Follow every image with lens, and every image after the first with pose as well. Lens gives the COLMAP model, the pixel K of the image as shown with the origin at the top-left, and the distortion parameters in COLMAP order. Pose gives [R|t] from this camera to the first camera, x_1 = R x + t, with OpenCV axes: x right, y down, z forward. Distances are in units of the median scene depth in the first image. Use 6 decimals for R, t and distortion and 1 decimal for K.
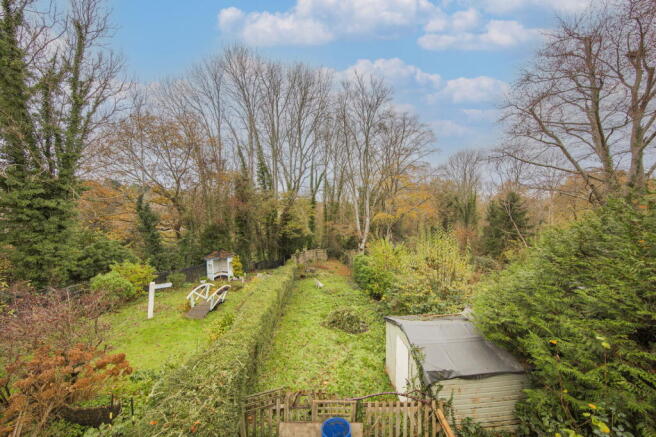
lens RADIAL K [[213.6, 0, 329.2], [0, 213.6, 219.5], [0, 0, 1]] dist [-0.008971, -0.000163]
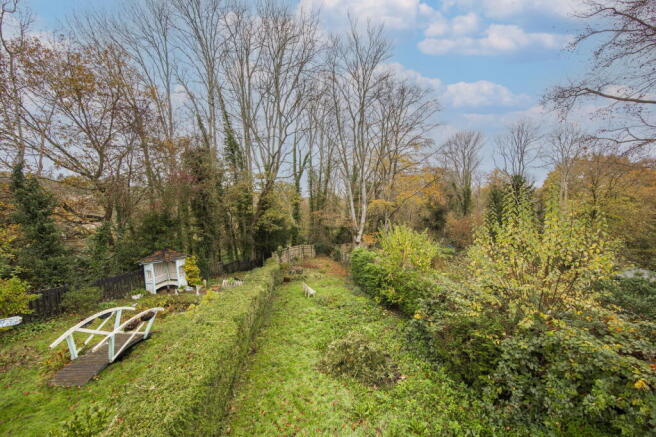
lens RADIAL K [[218.9, 0, 328.3], [0, 218.9, 219.4], [0, 0, 1]] dist [-0.006438, -0.000666]
pose [[0.997382, -0.026071, 0.067451, -0.026921], [0.024705, 0.999474, 0.021014, 0.043137], [-0.067963, -0.019293, 0.997501, 0.250006]]
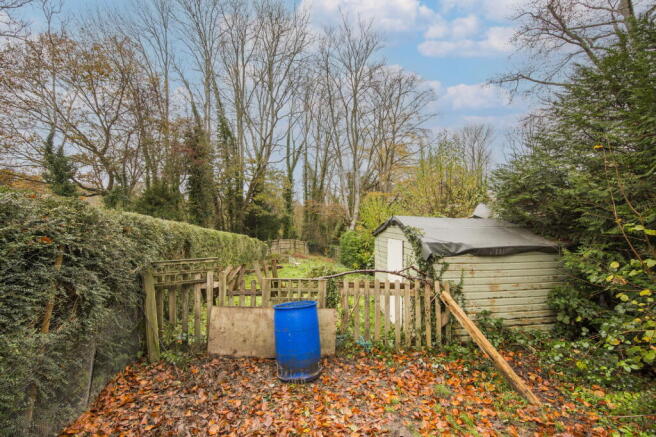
lens RADIAL K [[261.0, 0, 327.8], [0, 261.0, 218.1], [0, 0, 1]] dist [-0.001328, 0.000531]
pose [[0.998475, -0.009503, 0.054387, 0.022381], [0.011331, 0.999378, -0.033403, 0.178521], [-0.054036, 0.033968, 0.997961, 0.037966]]
